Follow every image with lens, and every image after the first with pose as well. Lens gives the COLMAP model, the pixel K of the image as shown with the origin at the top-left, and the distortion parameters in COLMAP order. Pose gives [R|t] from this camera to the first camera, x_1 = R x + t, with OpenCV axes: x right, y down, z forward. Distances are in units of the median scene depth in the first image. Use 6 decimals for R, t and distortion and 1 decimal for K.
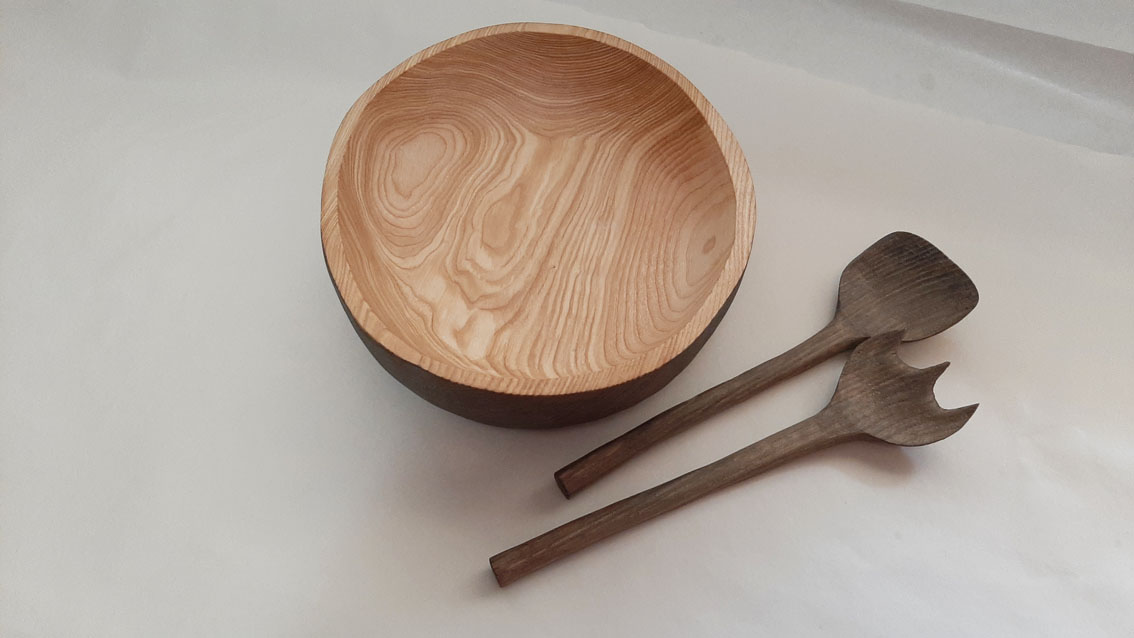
lens RADIAL K [[890.5, 0, 561.6], [0, 890.5, 325.7], [0, 0, 1]] dist [0.132639, -0.299747]
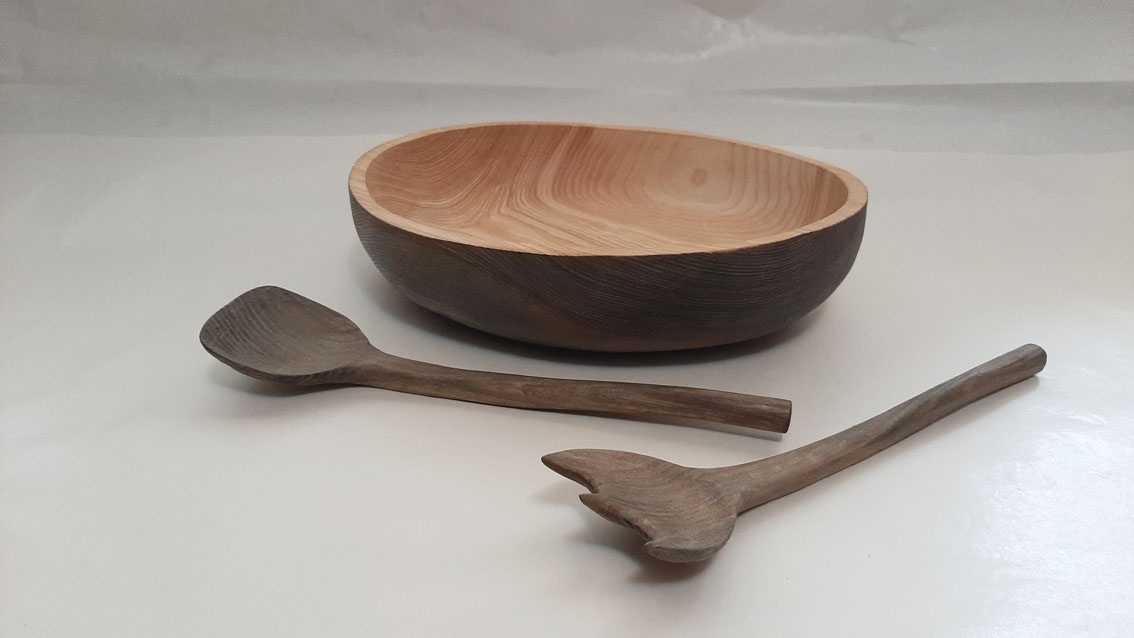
lens RADIAL K [[890.5, 0, 561.6], [0, 890.5, 325.7], [0, 0, 1]] dist [0.132639, -0.299747]
pose [[0.470738, -0.402645, 0.785037, -0.806849], [0.719813, 0.689791, -0.077833, 0.002002], [-0.510172, 0.601718, 0.614540, 0.463929]]
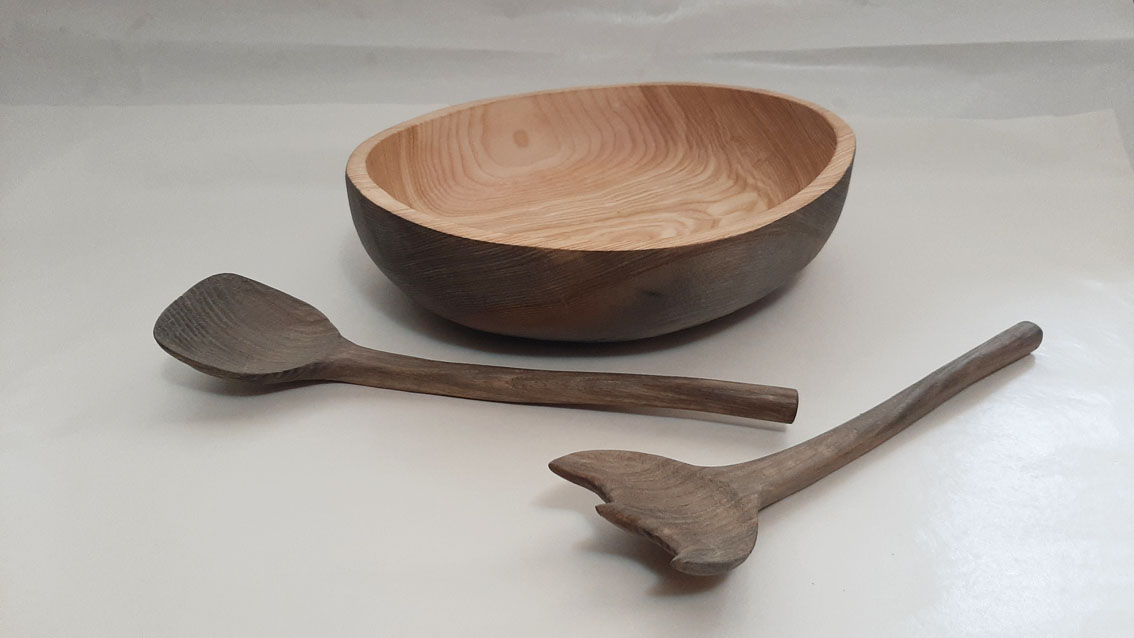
lens RADIAL K [[890.5, 0, 561.6], [0, 890.5, 325.7], [0, 0, 1]] dist [0.132639, -0.299747]
pose [[-0.682978, -0.364765, 0.632841, -0.599446], [0.586087, 0.243412, 0.772821, -0.788829], [-0.435940, 0.898719, 0.047539, 1.038579]]
